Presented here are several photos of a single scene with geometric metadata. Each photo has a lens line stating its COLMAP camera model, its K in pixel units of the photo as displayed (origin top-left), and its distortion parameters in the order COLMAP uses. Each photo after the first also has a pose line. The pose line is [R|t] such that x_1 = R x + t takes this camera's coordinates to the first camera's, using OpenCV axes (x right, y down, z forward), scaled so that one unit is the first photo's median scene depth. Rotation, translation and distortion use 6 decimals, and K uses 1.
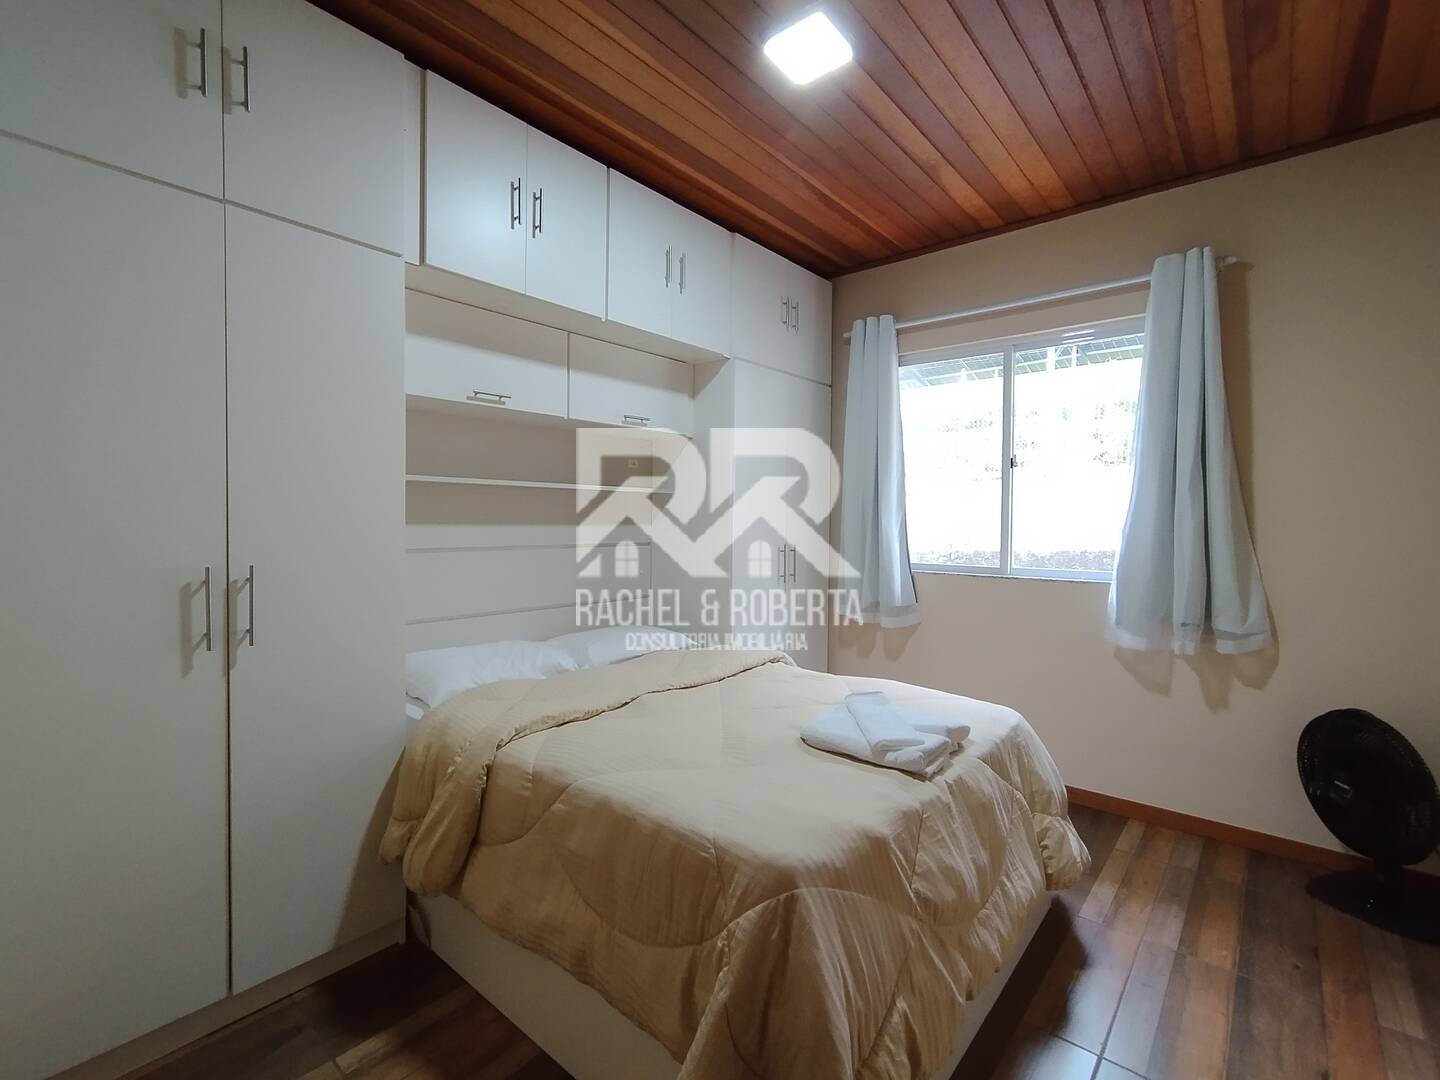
lens RADIAL K [[661.1, 0, 732.4], [0, 661.1, 540.0], [0, 0, 1]] dist [0.001040, 0.002614]
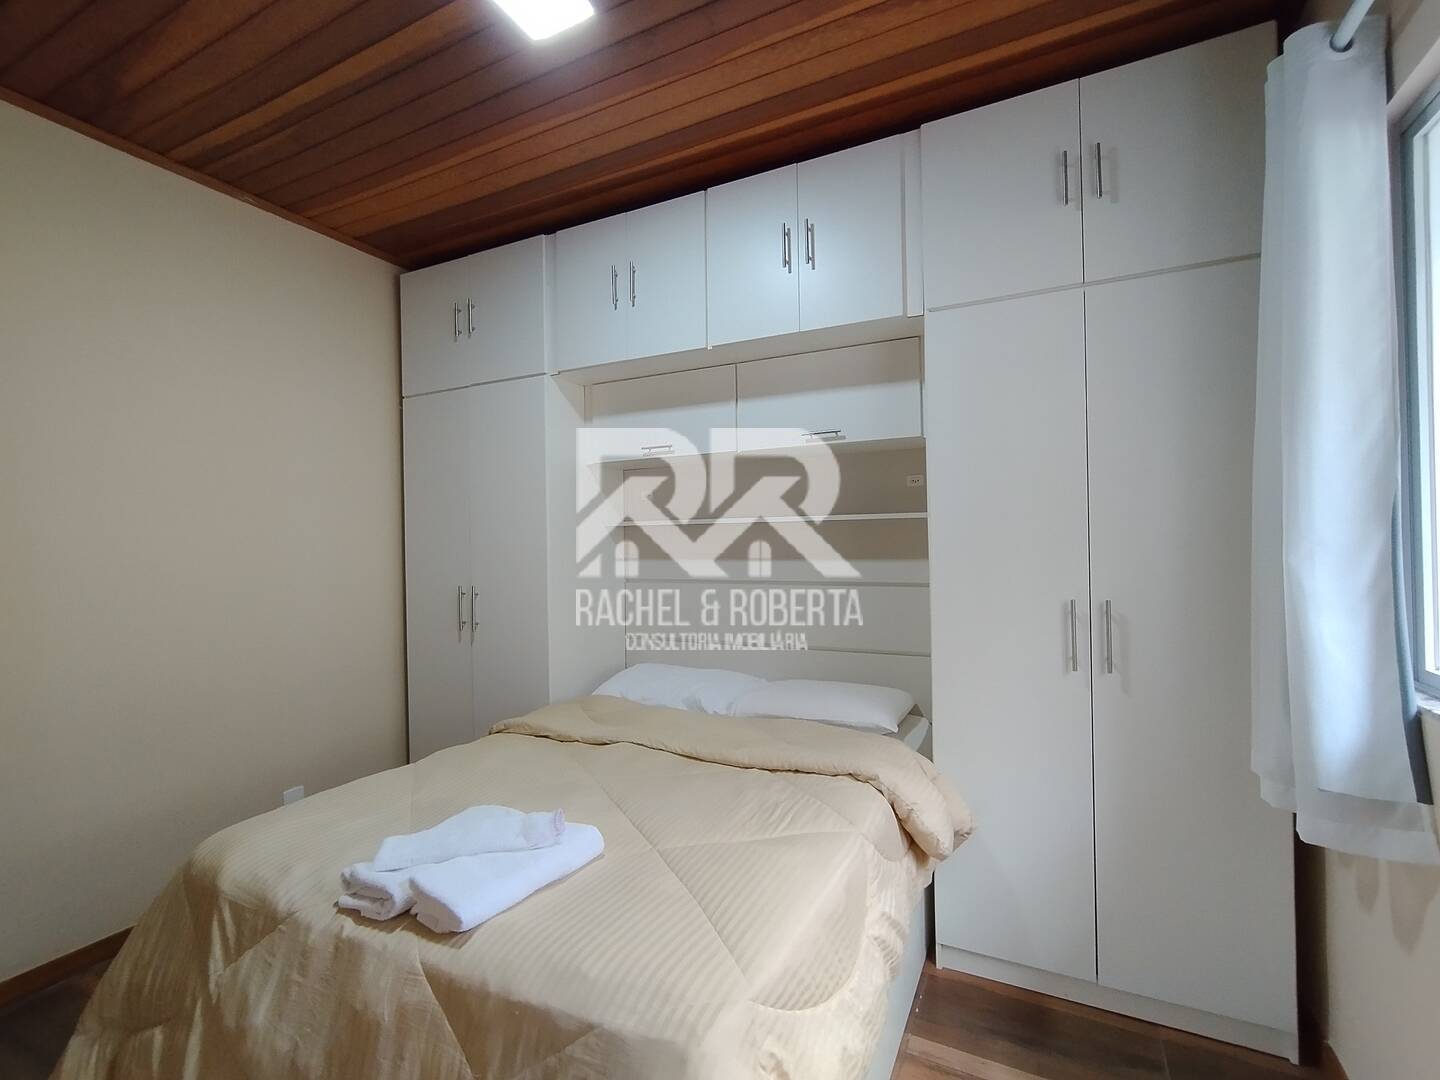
lens RADIAL K [[661.1, 0, 728.3], [0, 661.1, 536.5], [0, 0, 1]] dist [0.001040, 0.002614]
pose [[0.227353, -0.040648, -0.972964, 0.695203], [-0.023210, 0.998618, -0.047143, -0.013156], [0.973536, 0.033301, 0.226096, 0.780920]]
